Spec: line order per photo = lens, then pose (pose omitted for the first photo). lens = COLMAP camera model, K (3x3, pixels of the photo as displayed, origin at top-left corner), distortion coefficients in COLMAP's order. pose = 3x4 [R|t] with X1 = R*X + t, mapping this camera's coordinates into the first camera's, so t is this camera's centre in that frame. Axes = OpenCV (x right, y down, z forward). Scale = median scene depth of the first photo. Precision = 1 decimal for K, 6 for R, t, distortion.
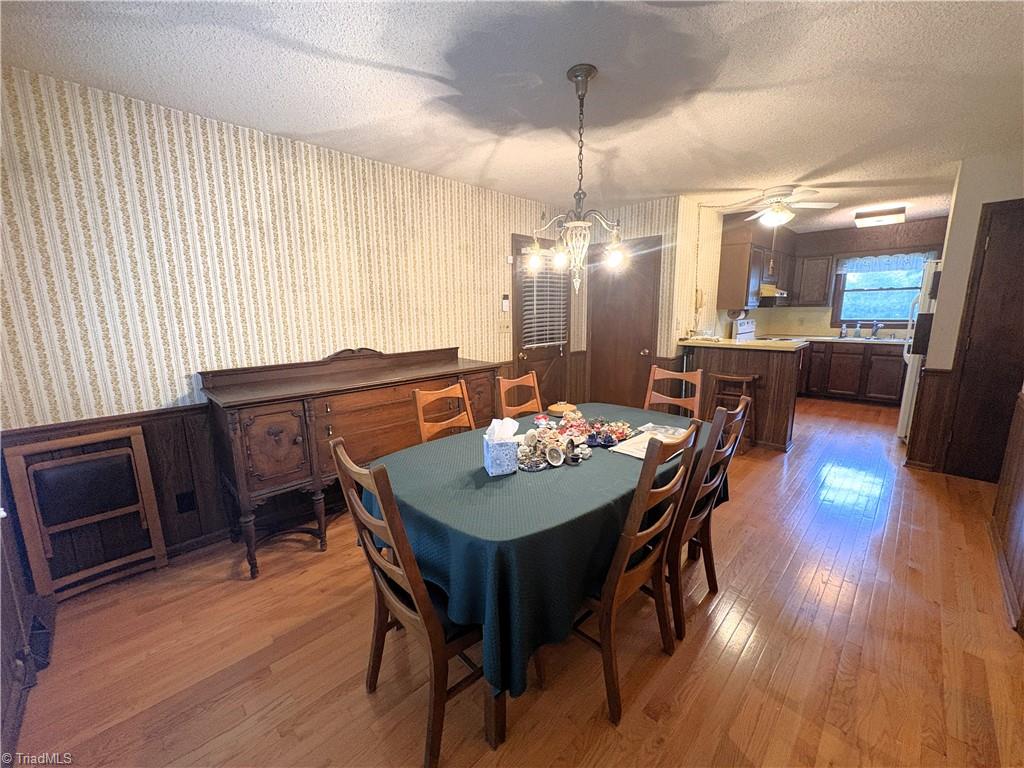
lens RADIAL K [[406.8, 0, 512.5], [0, 406.8, 384.6], [0, 0, 1]] dist [-0.000161, 0.000325]
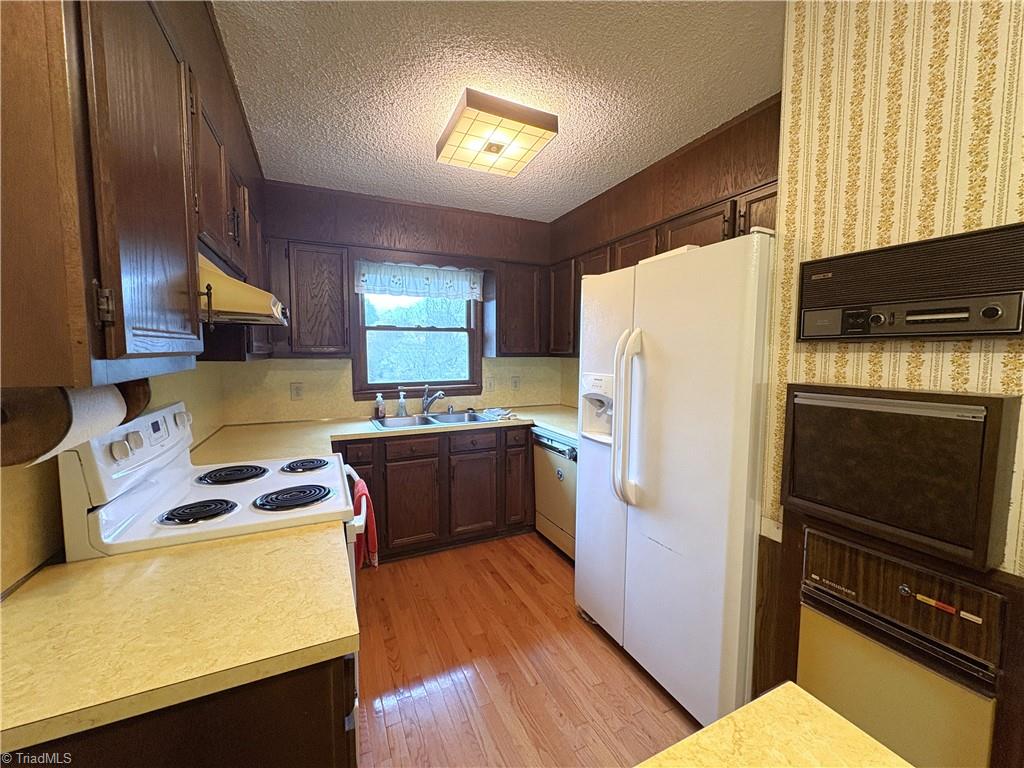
lens RADIAL K [[406.8, 0, 512.5], [0, 406.8, 384.6], [0, 0, 1]] dist [-0.000161, 0.000325]
pose [[0.331024, -0.055481, 0.941990, 0.402380], [0.171395, 0.985200, -0.002204, -0.131017], [-0.927926, 0.162183, 0.335634, 0.686307]]
